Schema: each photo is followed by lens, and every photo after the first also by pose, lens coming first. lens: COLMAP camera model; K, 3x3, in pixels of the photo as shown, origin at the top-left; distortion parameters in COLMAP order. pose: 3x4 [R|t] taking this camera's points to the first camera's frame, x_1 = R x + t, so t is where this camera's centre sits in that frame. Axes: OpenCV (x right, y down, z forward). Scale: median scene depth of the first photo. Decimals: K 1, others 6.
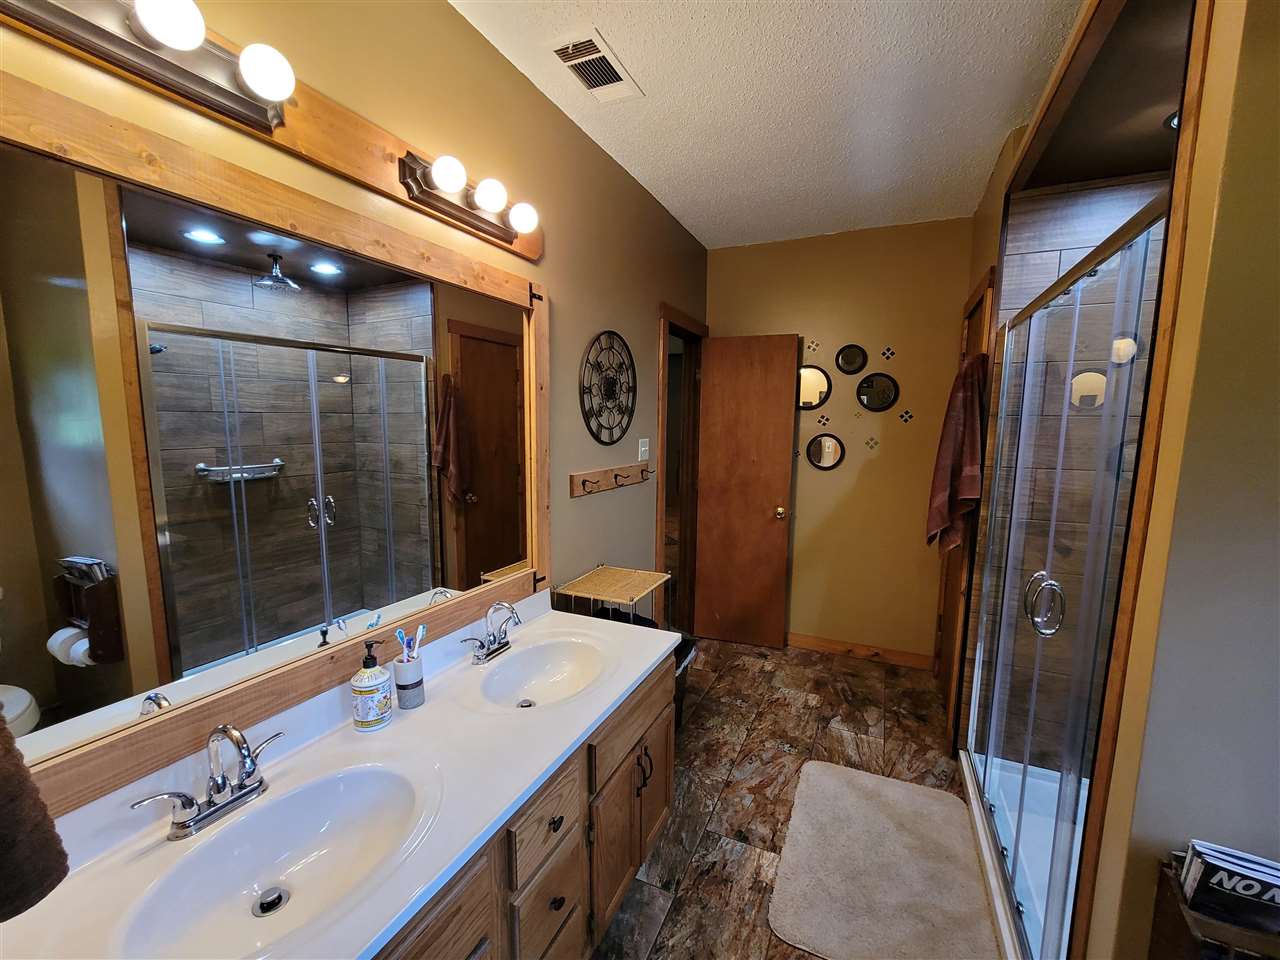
lens RADIAL K [[527.4, 0, 643.5], [0, 527.4, 485.9], [0, 0, 1]] dist [-0.010821, -0.000084]
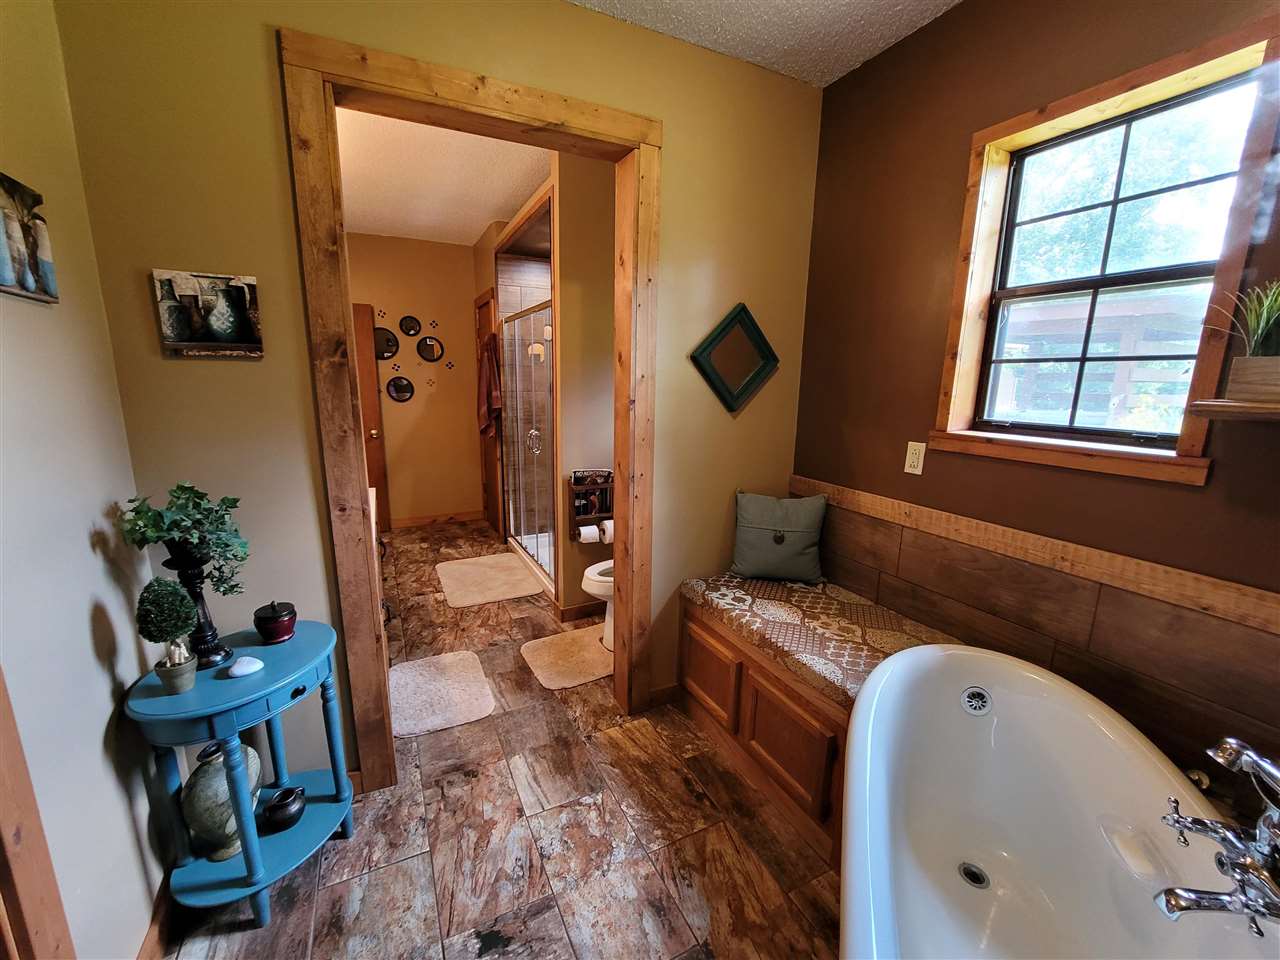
lens RADIAL K [[527.4, 0, 643.5], [0, 527.4, 485.9], [0, 0, 1]] dist [-0.010821, -0.000084]
pose [[0.625492, -0.158727, 0.763915, -0.543640], [0.087281, 0.987178, 0.133651, 0.088381], [-0.775334, -0.016923, 0.631325, -0.624586]]
